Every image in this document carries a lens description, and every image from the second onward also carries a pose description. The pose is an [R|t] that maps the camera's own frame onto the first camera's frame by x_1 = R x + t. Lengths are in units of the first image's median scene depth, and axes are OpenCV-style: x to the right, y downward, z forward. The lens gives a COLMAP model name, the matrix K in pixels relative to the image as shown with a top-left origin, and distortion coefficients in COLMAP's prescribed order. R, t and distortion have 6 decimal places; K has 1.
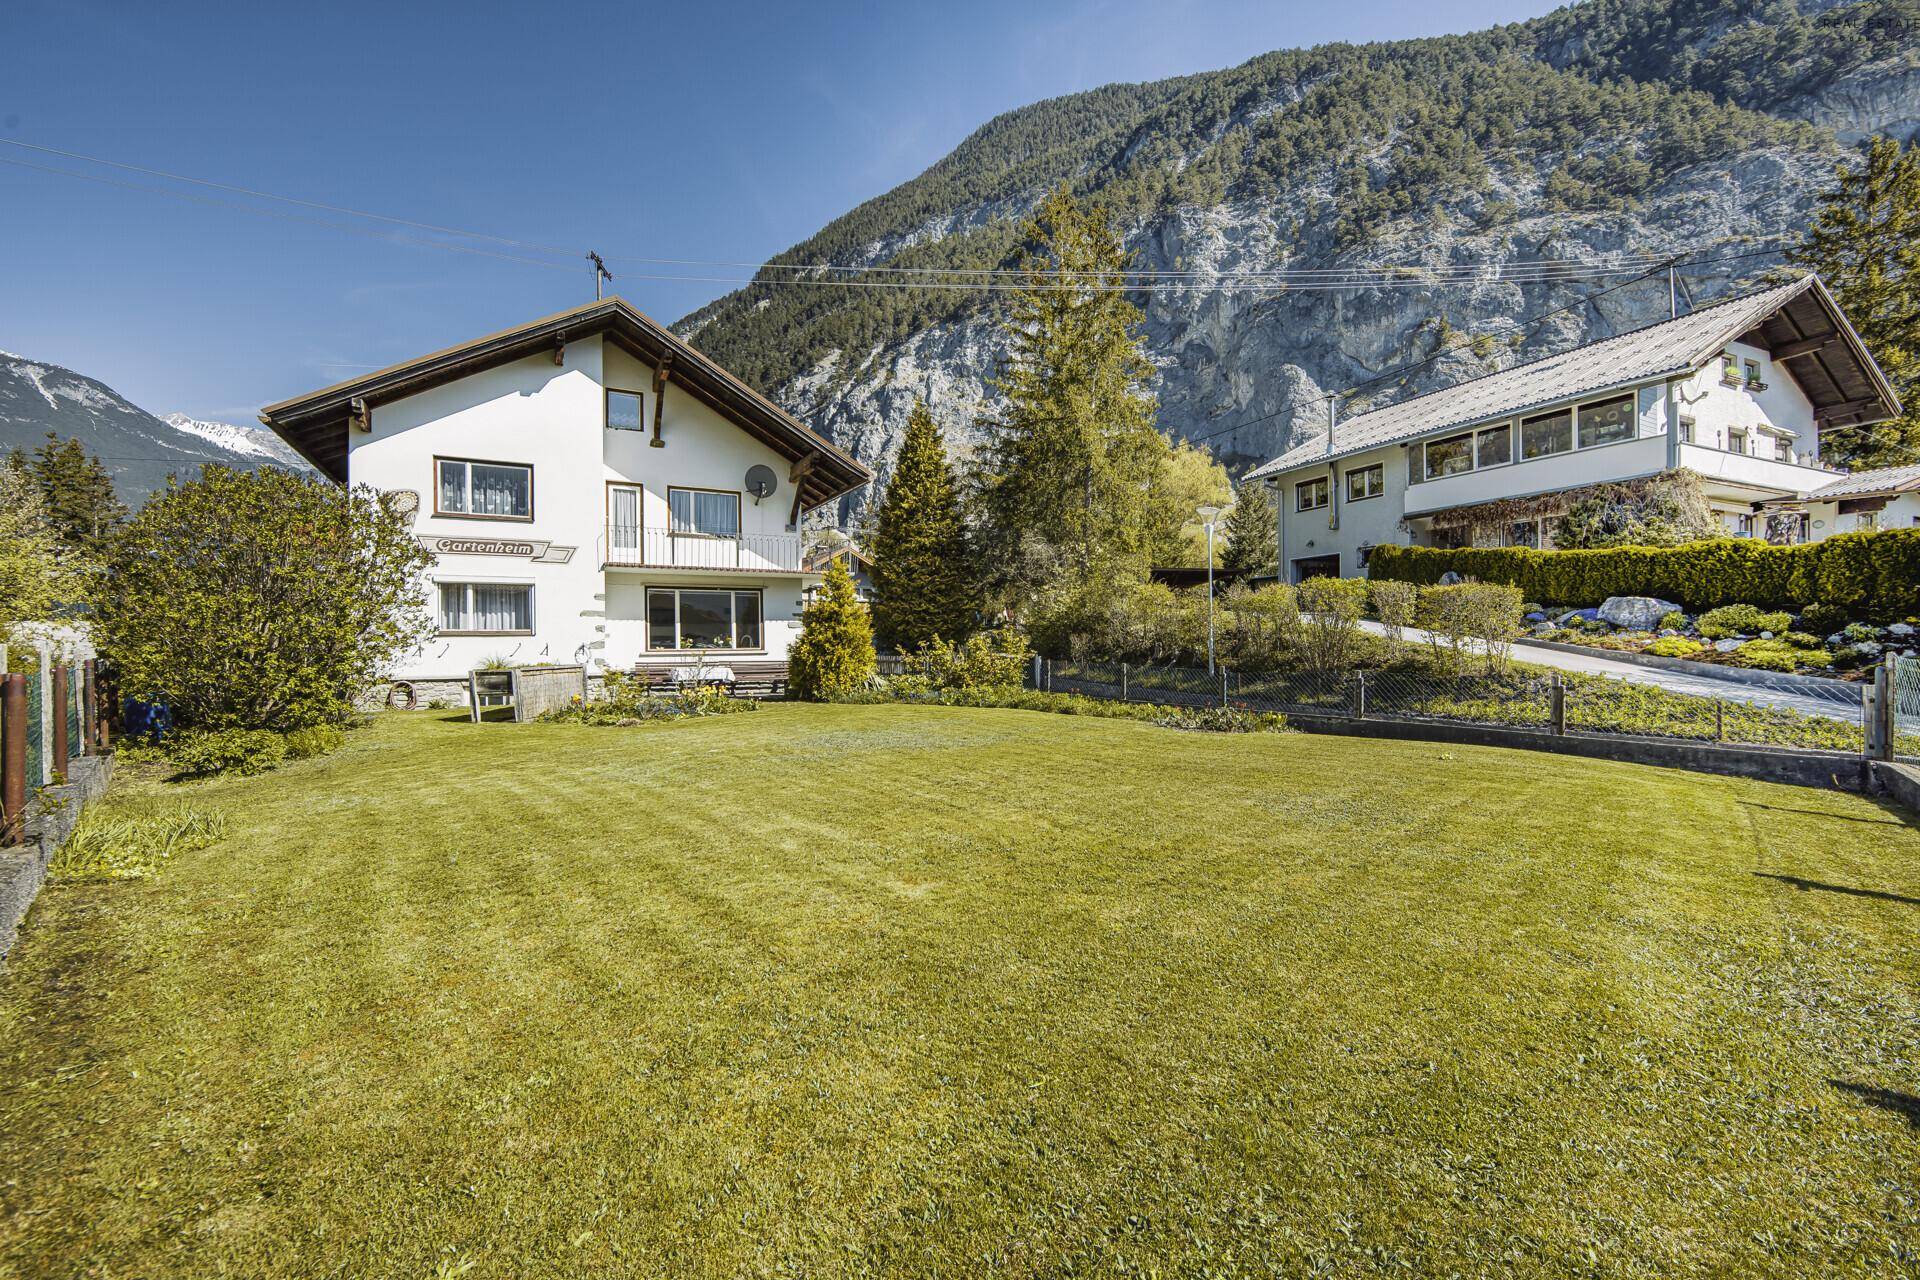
lens RADIAL K [[781.6, 0, 954.9], [0, 781.6, 649.3], [0, 0, 1]] dist [0.017563, -0.000173]
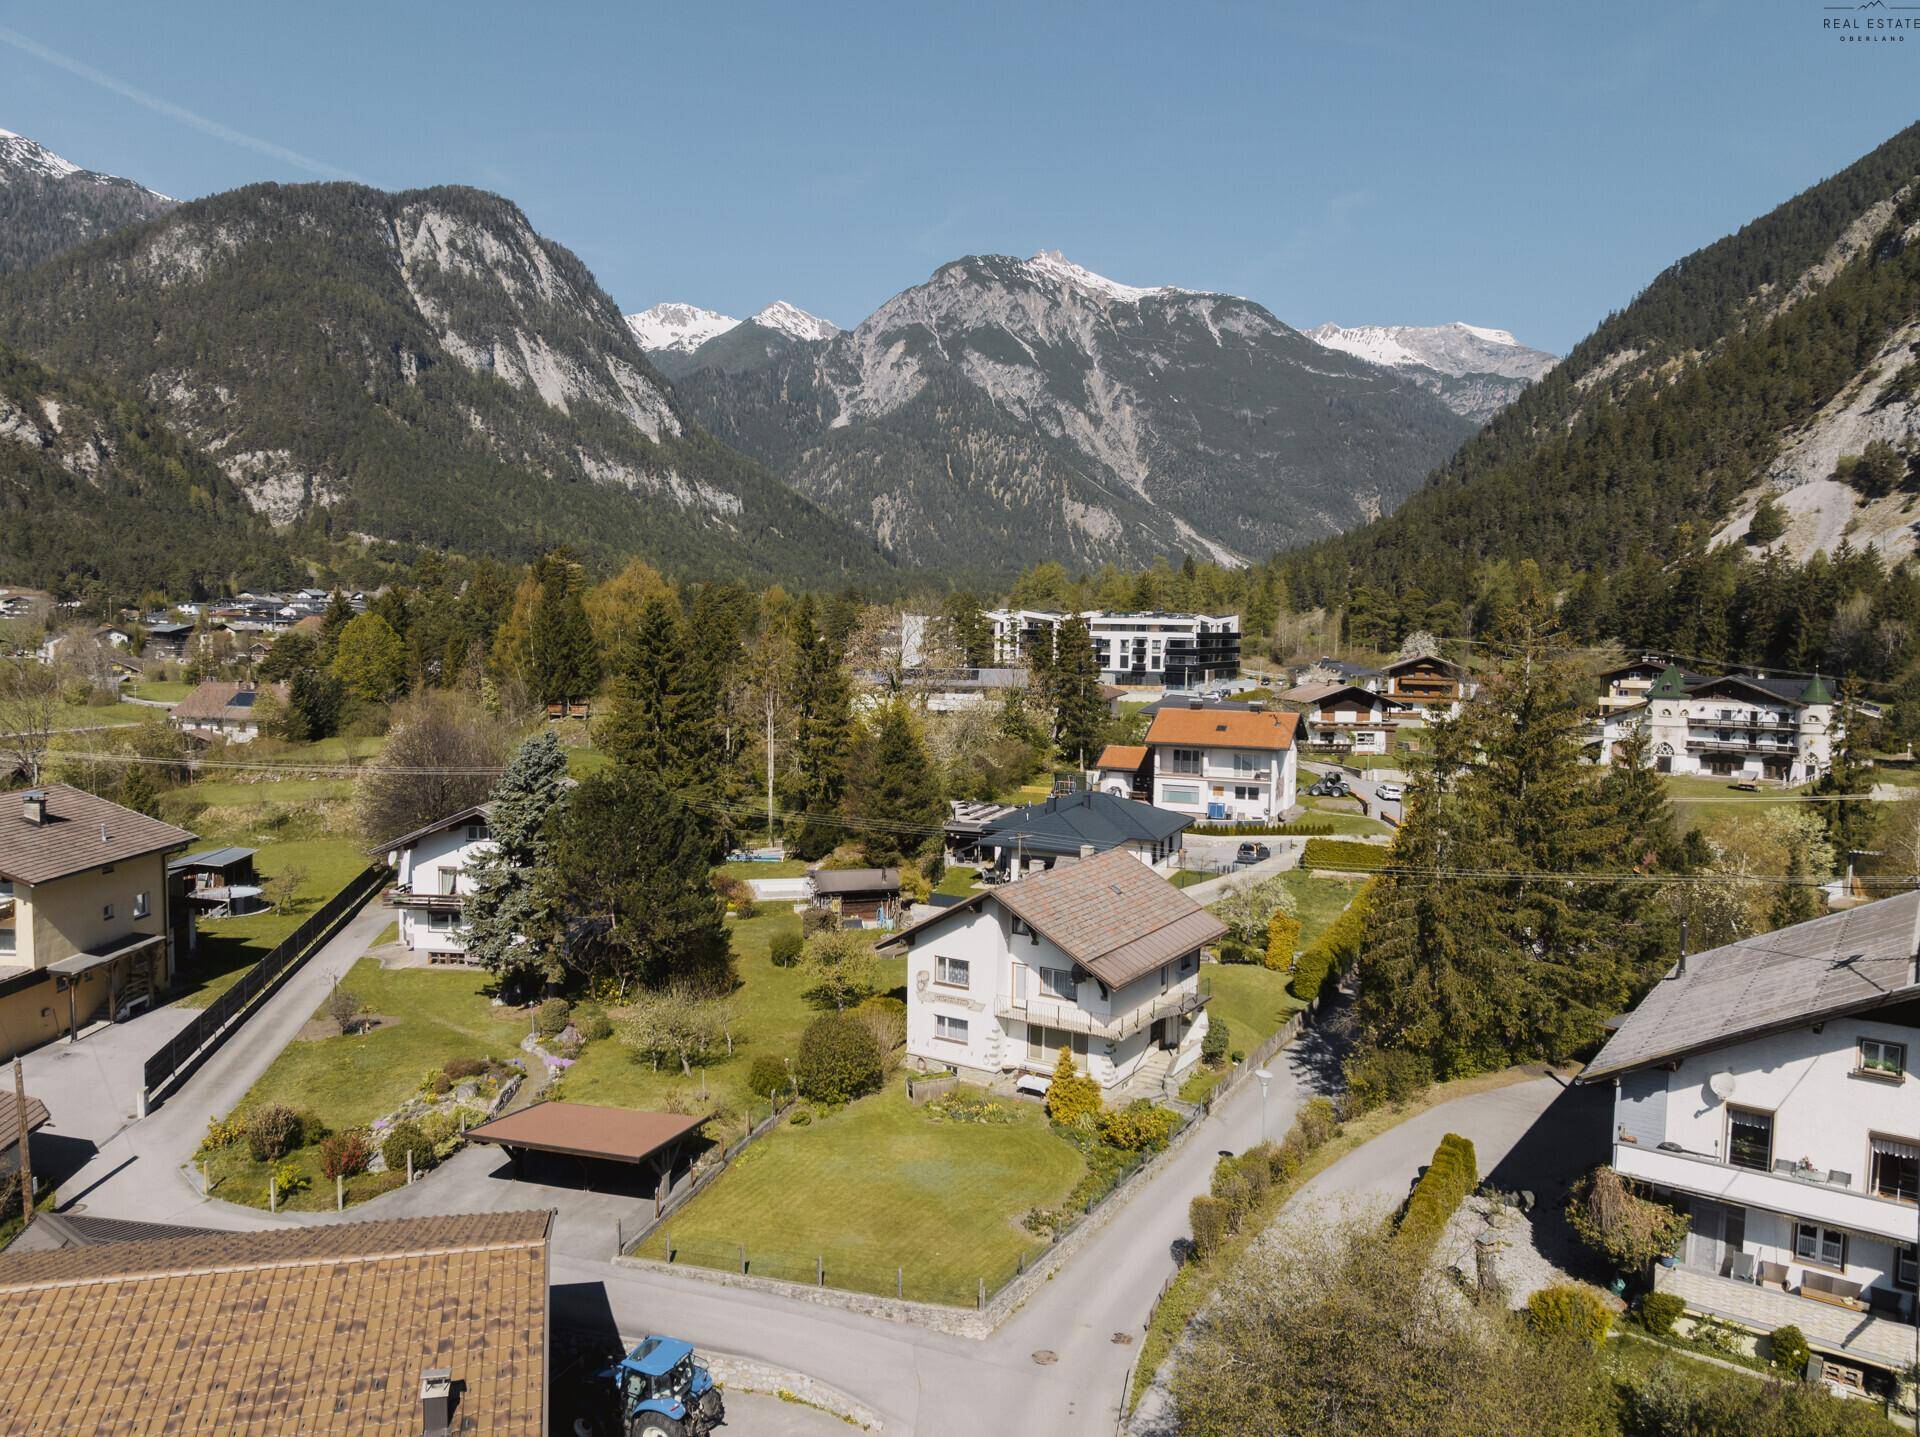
lens RADIAL K [[1474.6, 0, 960.0], [0, 1474.6, 718.5], [0, 0, 1]] dist [-0.005344, 0.006856]
pose [[0.512814, 0.078322, -0.854920, 0.151618], [-0.018246, 0.996599, 0.080357, -0.067561], [0.858306, -0.025609, 0.512499, -0.052706]]
